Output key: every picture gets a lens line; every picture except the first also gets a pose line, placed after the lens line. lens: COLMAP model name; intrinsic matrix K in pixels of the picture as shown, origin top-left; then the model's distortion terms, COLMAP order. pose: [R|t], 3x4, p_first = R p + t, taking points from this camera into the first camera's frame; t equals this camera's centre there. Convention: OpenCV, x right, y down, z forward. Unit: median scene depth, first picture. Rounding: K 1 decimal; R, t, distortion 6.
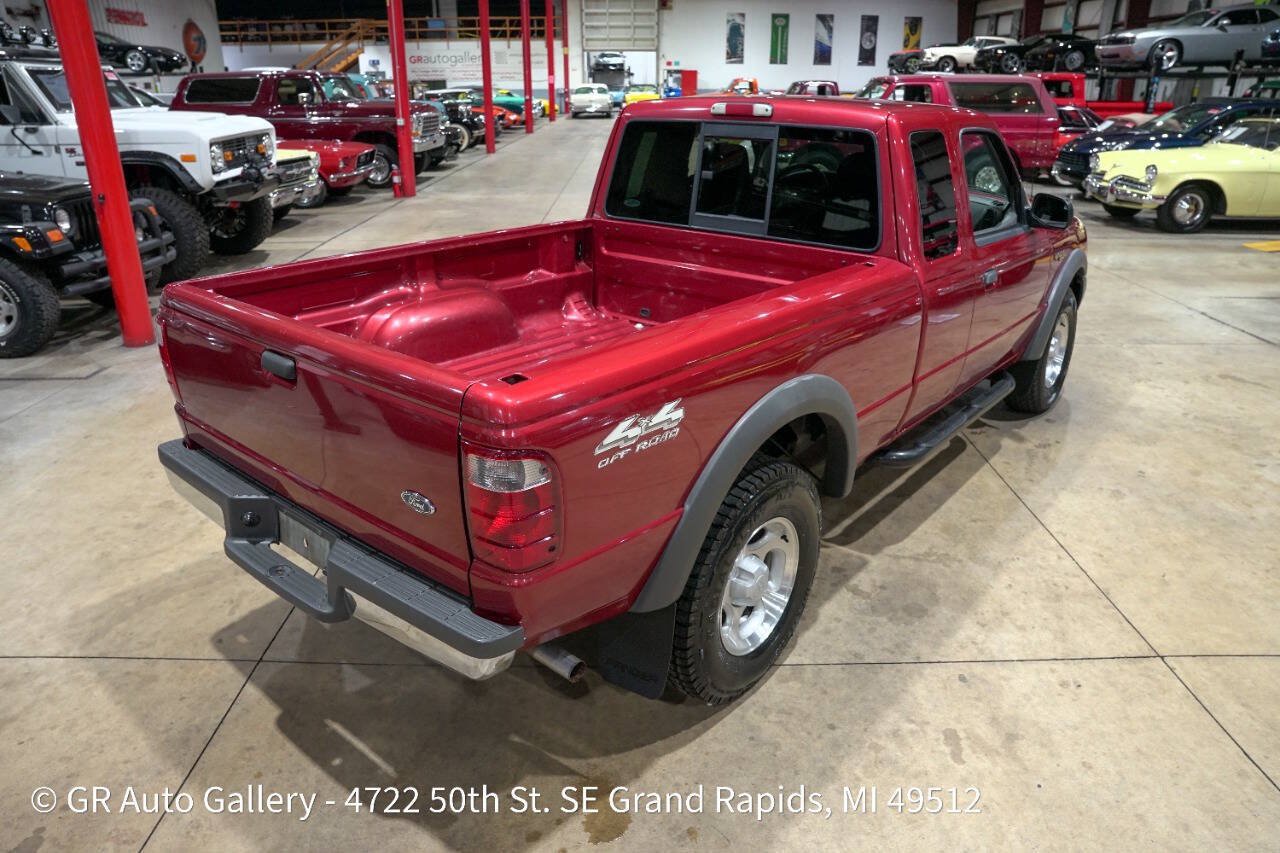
lens RADIAL K [[876.6, 0, 642.2], [0, 876.6, 424.9], [0, 0, 1]] dist [-0.142234, 0.112242]
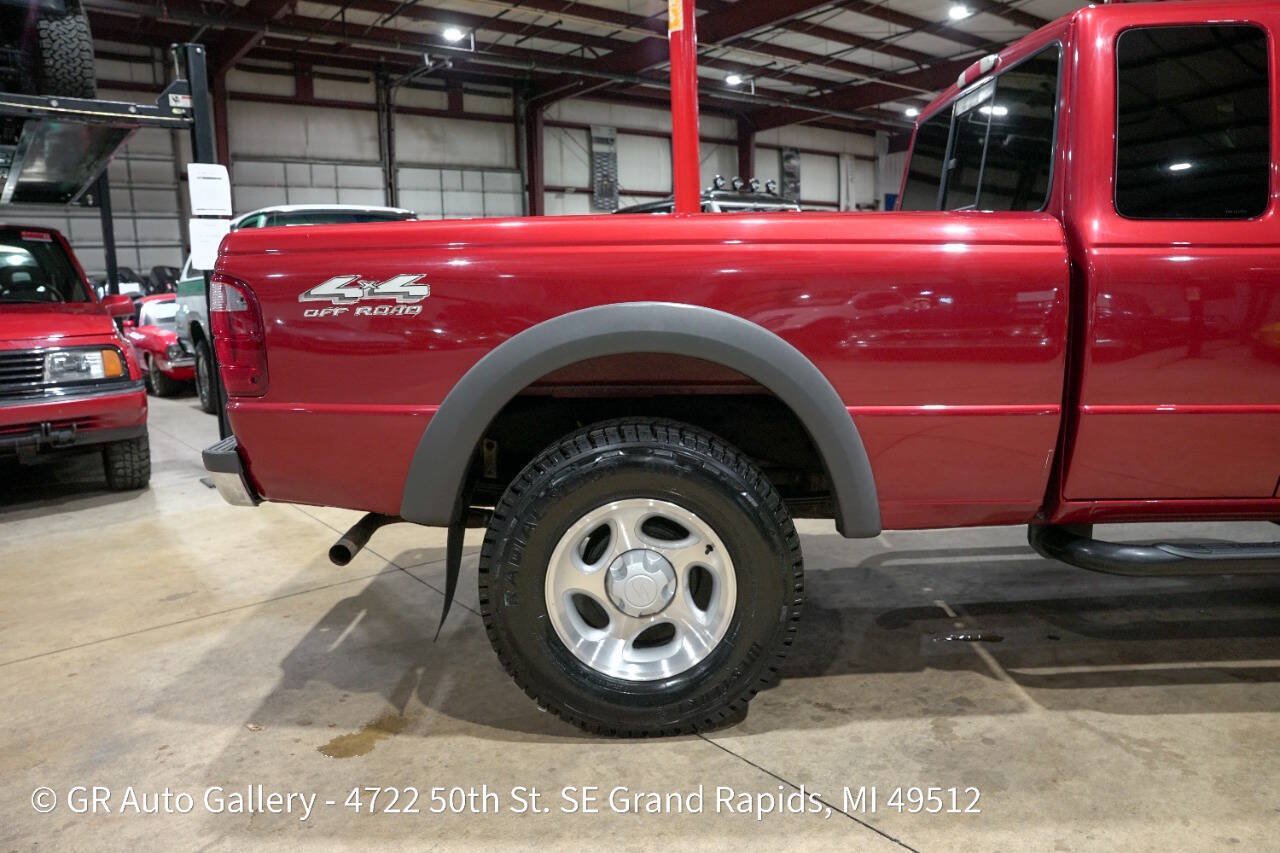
lens RADIAL K [[878.6, 0, 642.7], [0, 878.6, 424.4], [0, 0, 1]] dist [-0.144147, 0.114746]
pose [[0.624380, 0.100312, -0.774653, 0.244836], [-0.260812, 0.961578, -0.085700, 0.037859], [0.736292, 0.255549, 0.626553, 0.166822]]
